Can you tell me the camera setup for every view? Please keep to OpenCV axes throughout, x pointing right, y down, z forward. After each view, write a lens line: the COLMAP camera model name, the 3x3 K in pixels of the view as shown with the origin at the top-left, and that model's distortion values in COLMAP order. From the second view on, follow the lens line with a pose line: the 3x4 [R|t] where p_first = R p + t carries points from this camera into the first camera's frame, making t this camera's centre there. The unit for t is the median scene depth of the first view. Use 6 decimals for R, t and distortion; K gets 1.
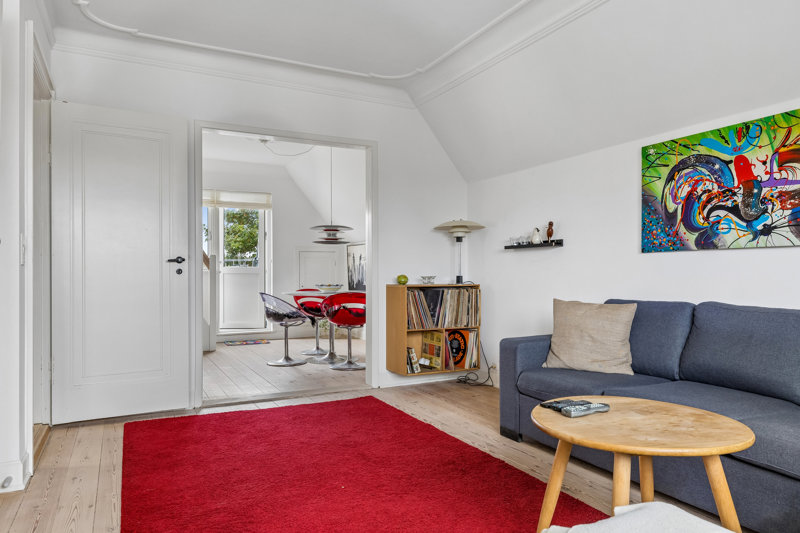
lens RADIAL K [[553.9, 0, 398.7], [0, 553.9, 271.3], [0, 0, 1]] dist [0.001703, 0.010268]
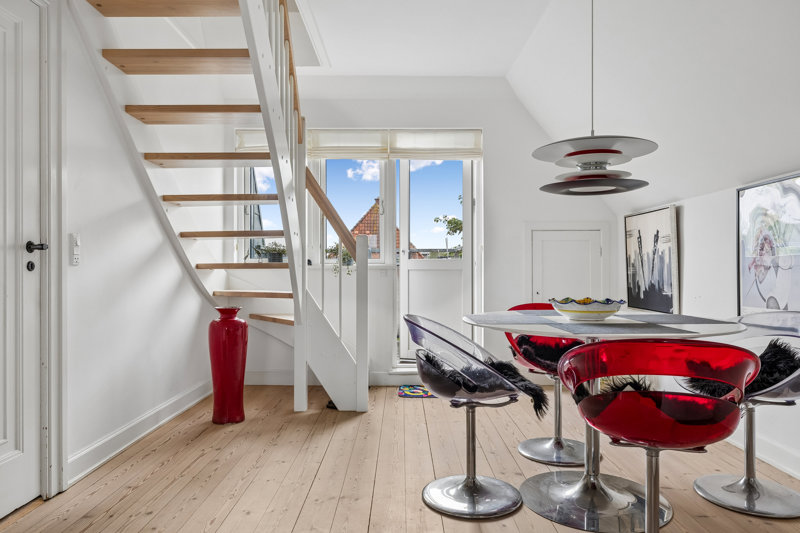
lens RADIAL K [[553.9, 0, 395.2], [0, 553.9, 273.4], [0, 0, 1]] dist [0.001703, 0.010268]
pose [[0.894263, 0.004933, -0.447516, -0.056493], [0.000197, 0.999935, 0.011417, 0.000976], [0.447543, -0.010298, 0.894203, 0.469167]]
